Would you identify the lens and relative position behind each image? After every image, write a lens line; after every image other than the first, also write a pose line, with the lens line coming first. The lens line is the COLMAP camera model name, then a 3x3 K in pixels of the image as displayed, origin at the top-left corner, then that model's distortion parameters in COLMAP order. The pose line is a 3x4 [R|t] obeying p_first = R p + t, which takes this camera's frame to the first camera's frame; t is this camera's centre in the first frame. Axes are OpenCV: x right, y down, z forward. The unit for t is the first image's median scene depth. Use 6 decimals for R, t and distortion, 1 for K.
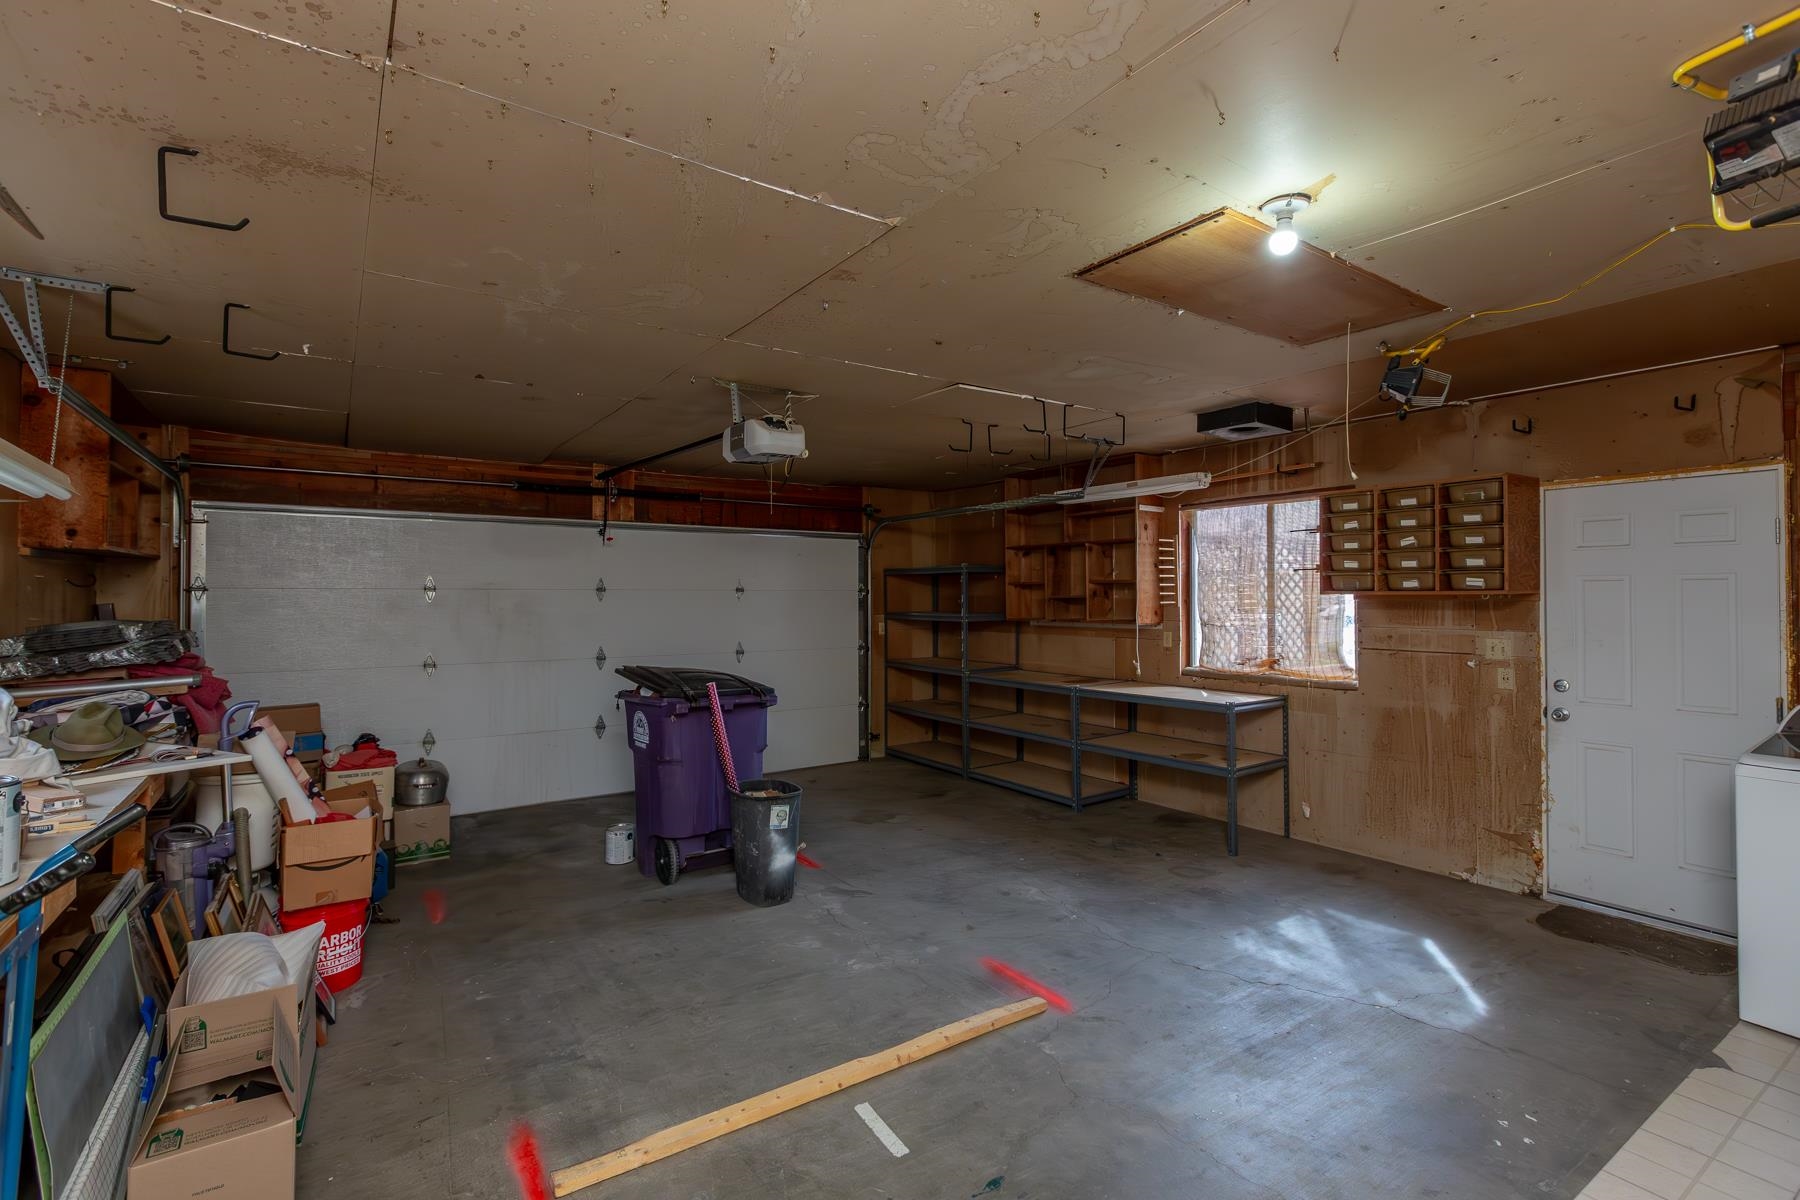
lens RADIAL K [[816.6, 0, 890.8], [0, 816.6, 587.7], [0, 0, 1]] dist [0.006179, -0.002414]
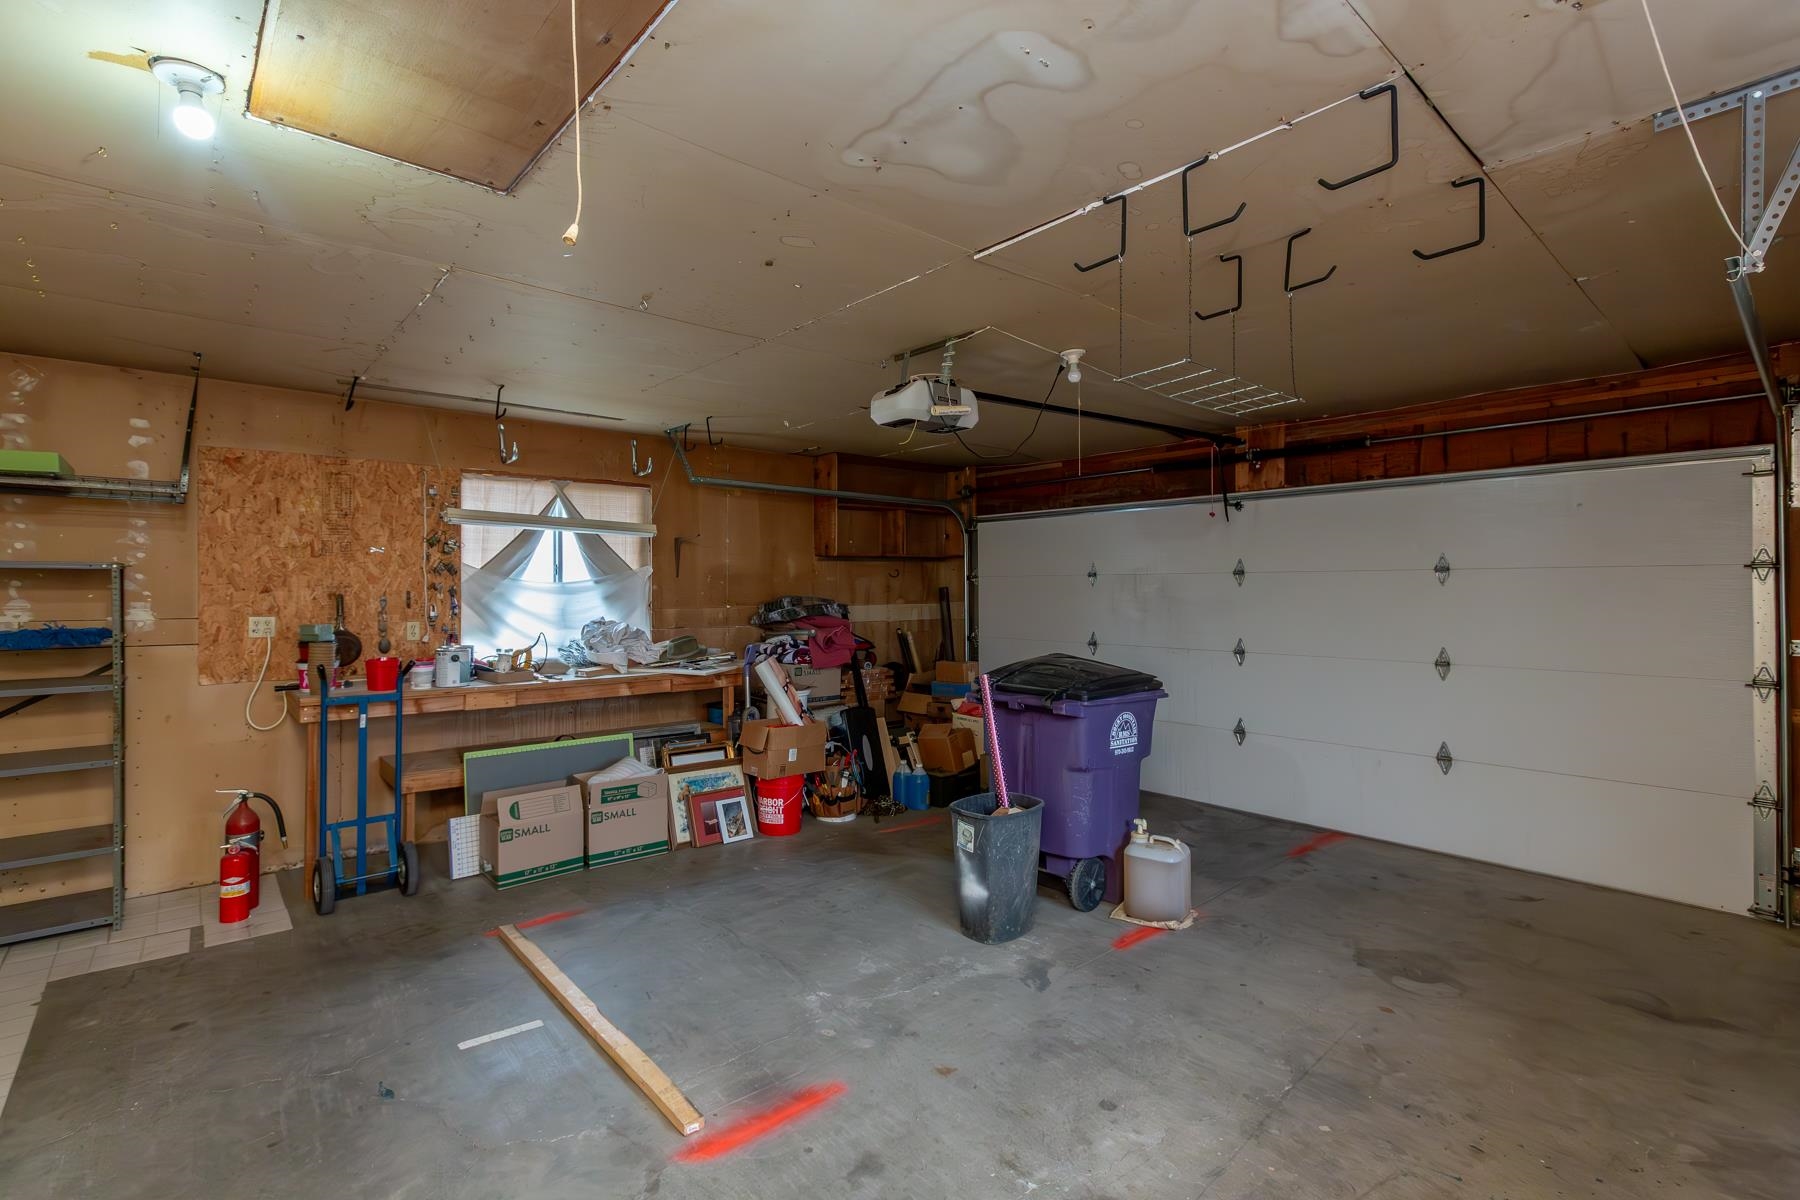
lens RADIAL K [[816.6, 0, 890.8], [0, 816.6, 587.7], [0, 0, 1]] dist [0.006179, -0.002414]
pose [[0.125949, 0.001591, -0.992035, 0.695719], [0.015341, 0.999876, 0.003552, 0.015099], [0.991918, -0.015666, 0.125909, 0.807393]]
